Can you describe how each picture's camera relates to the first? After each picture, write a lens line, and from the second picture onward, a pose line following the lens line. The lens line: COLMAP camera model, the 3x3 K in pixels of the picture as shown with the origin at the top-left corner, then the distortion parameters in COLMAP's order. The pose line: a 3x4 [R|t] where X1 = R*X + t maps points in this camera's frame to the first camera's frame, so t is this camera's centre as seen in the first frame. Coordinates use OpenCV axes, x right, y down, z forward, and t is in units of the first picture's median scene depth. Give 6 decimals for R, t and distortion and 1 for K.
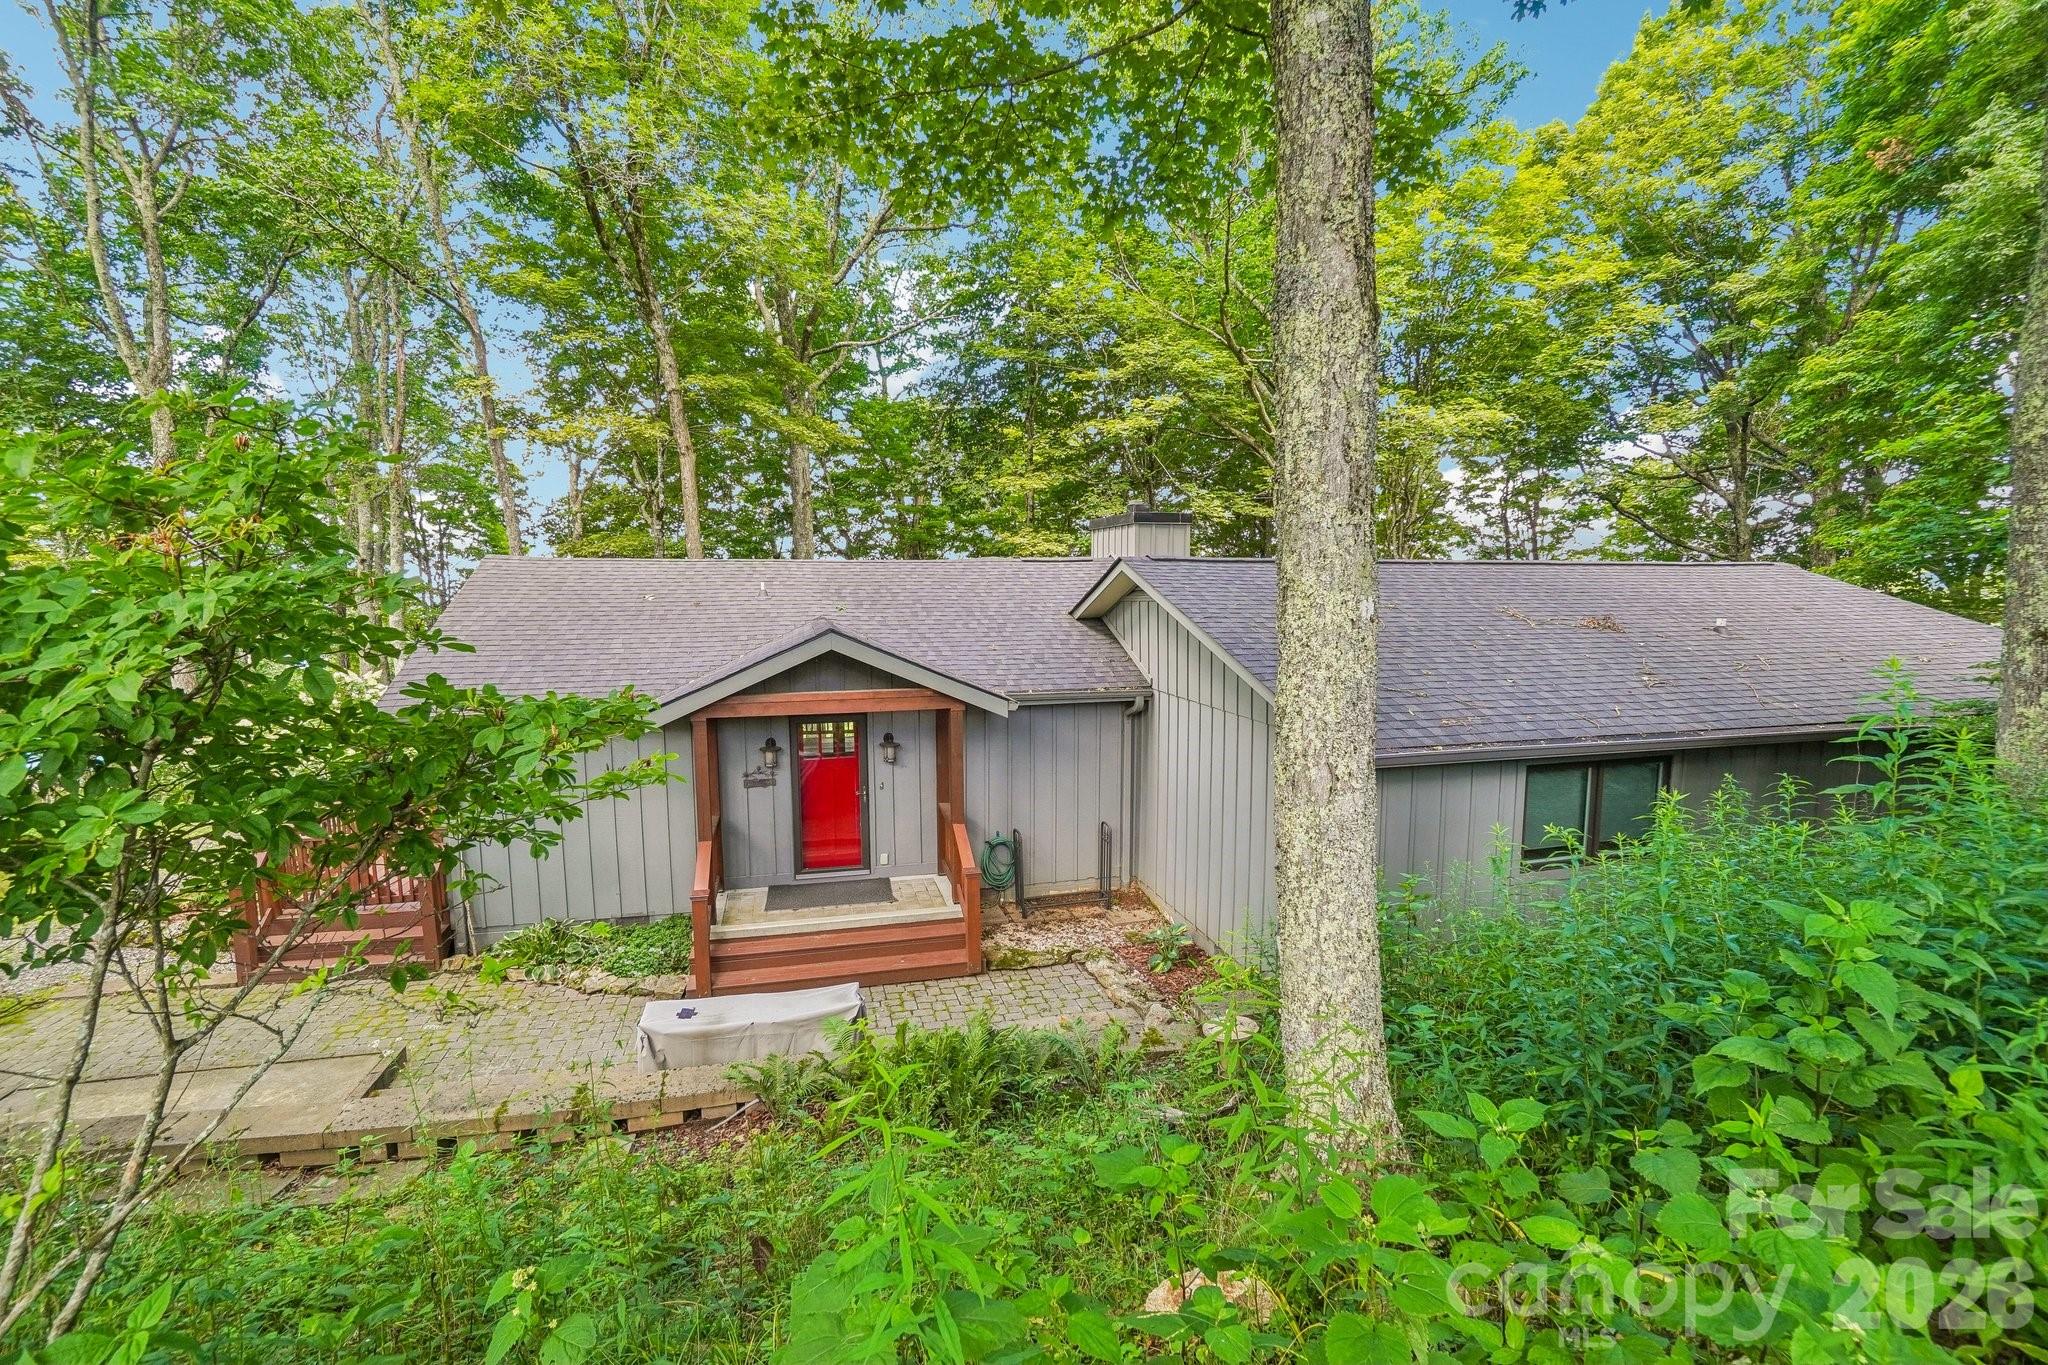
lens RADIAL K [[907.5, 0, 1020.1], [0, 907.5, 678.7], [0, 0, 1]] dist [-0.054882, 0.026865]
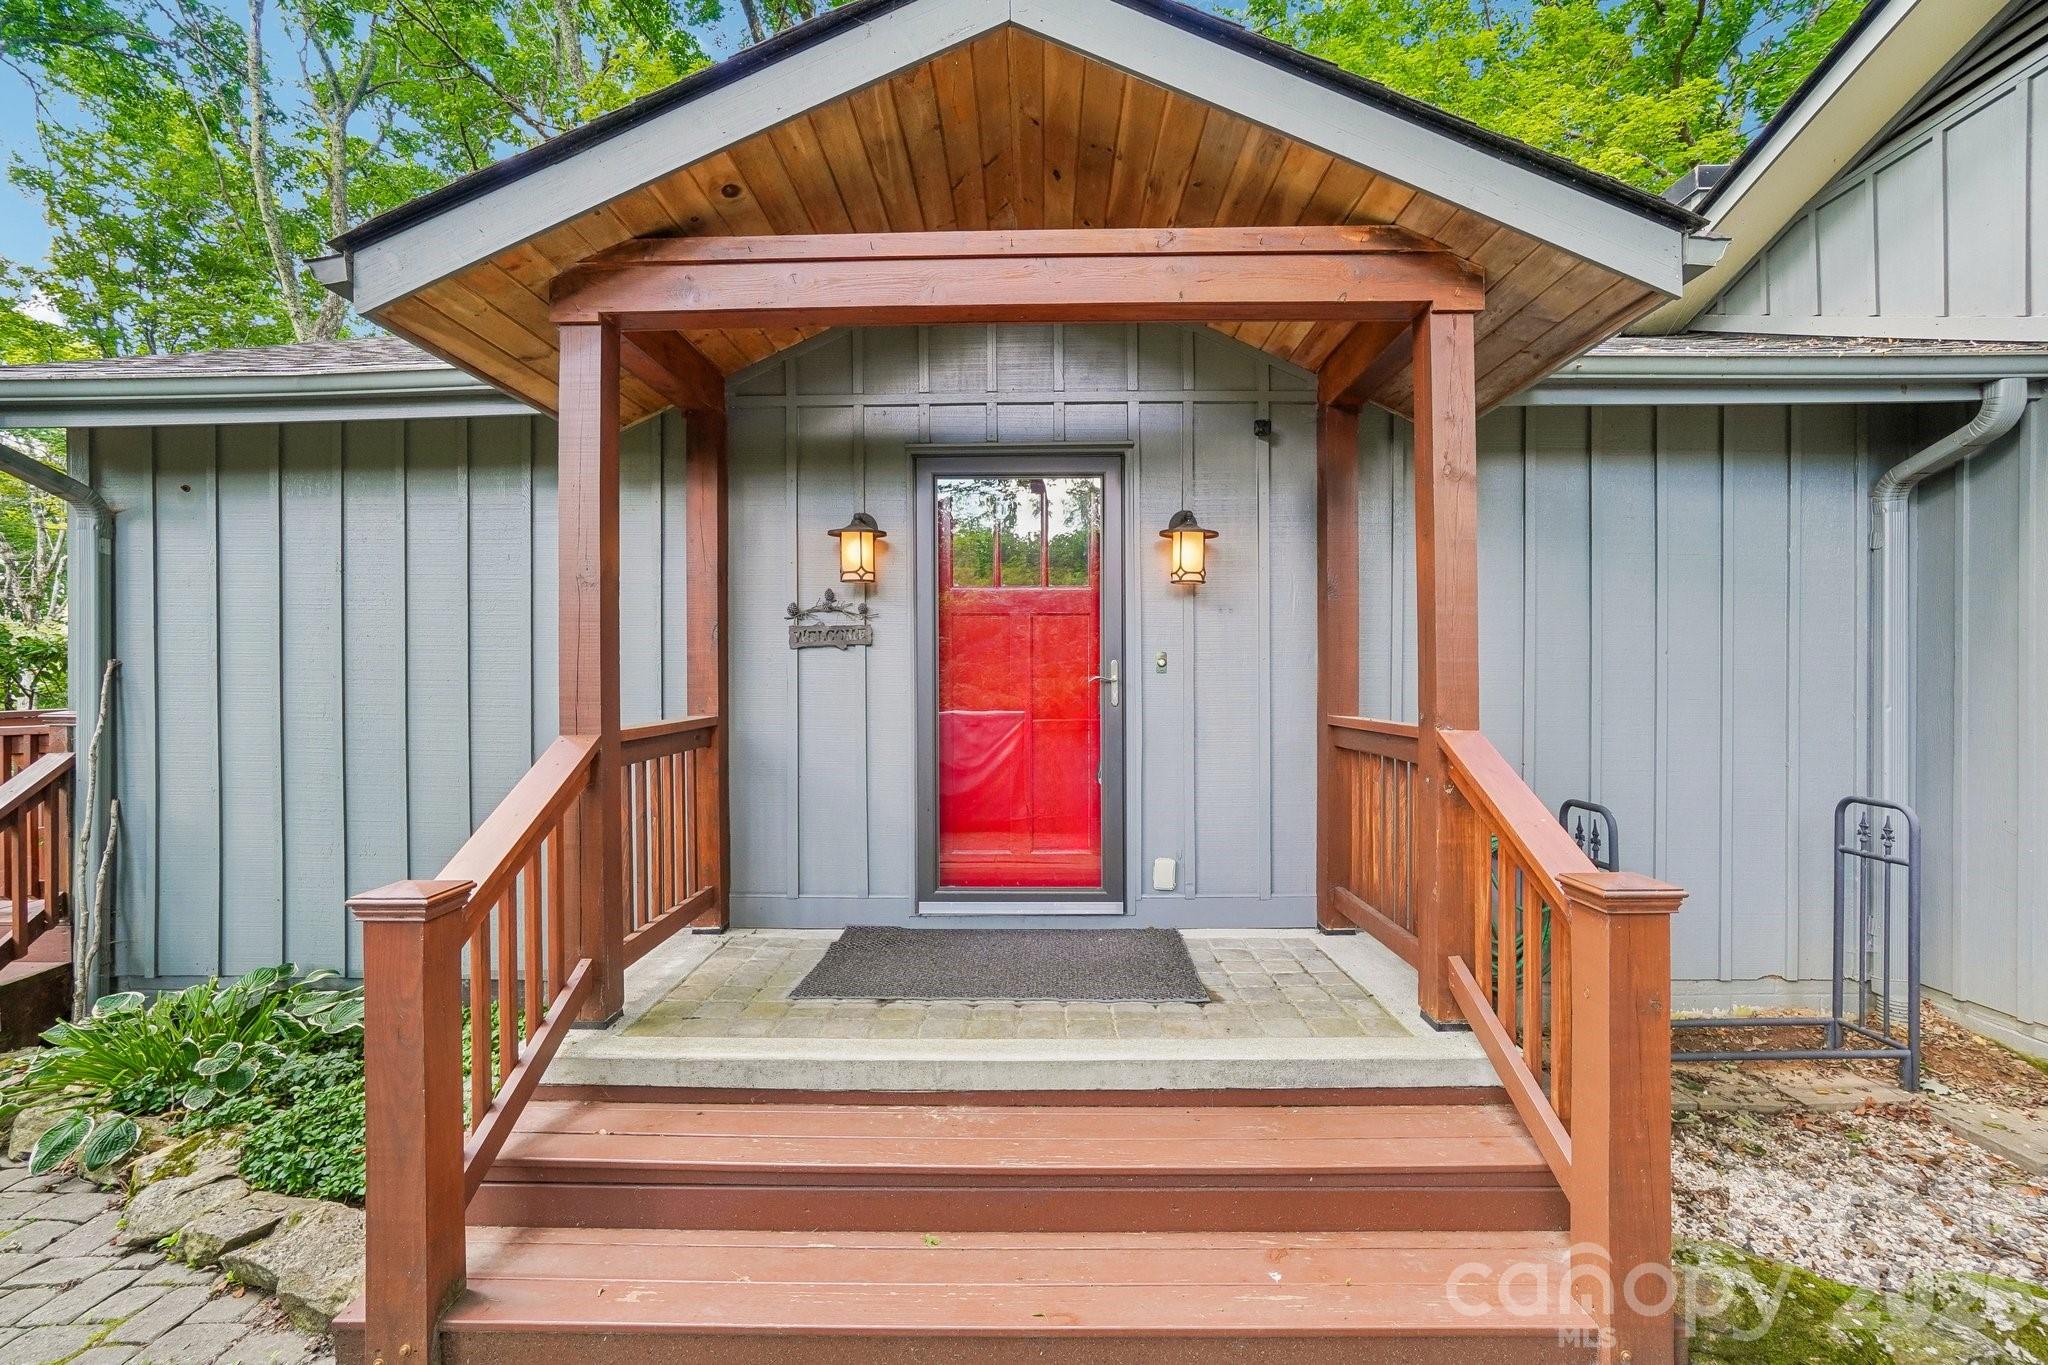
lens RADIAL K [[907.5, 0, 1020.1], [0, 907.5, 678.7], [0, 0, 1]] dist [-0.054882, 0.026865]
pose [[0.965359, -0.001449, -0.260922, -0.119762], [-0.025947, 0.994495, -0.101523, 0.168463], [0.259633, 0.104777, 0.960007, 0.673479]]
